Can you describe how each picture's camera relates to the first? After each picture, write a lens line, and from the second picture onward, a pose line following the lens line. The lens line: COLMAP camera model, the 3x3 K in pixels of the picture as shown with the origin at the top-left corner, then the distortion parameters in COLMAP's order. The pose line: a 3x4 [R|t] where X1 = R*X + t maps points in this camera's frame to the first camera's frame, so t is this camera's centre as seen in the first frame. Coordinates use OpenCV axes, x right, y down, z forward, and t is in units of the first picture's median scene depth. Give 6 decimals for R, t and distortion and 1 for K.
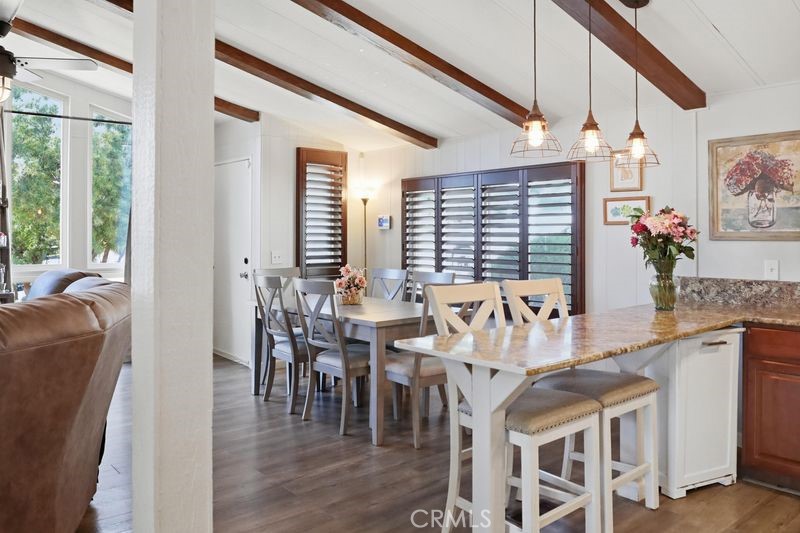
lens RADIAL K [[620.2, 0, 400.0], [0, 620.2, 266.5], [0, 0, 1]] dist [-0.031781, 0.004070]
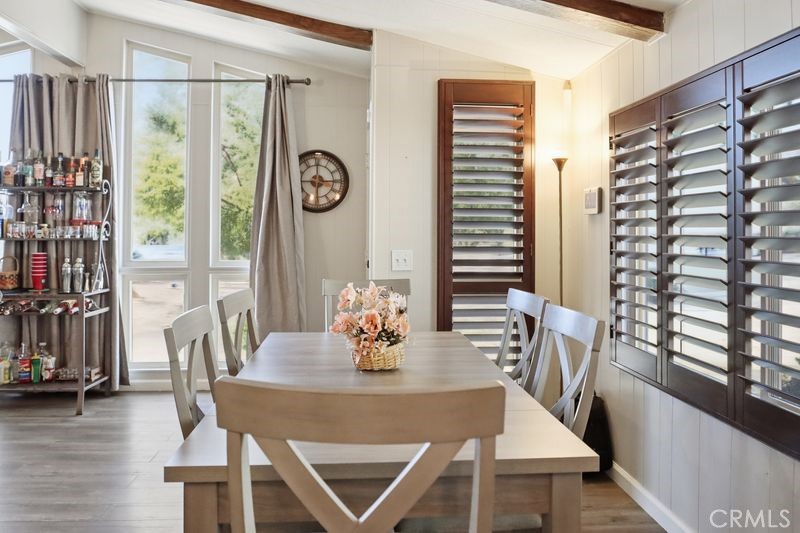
lens RADIAL K [[613.8, 0, 399.6], [0, 613.8, 235.2], [0, 0, 1]] dist [-0.041400, -0.001565]
pose [[0.789216, 0.007503, -0.614070, 0.171747], [-0.039748, 0.998453, -0.038885, -0.015711], [0.612829, 0.055097, 0.788293, 0.507829]]
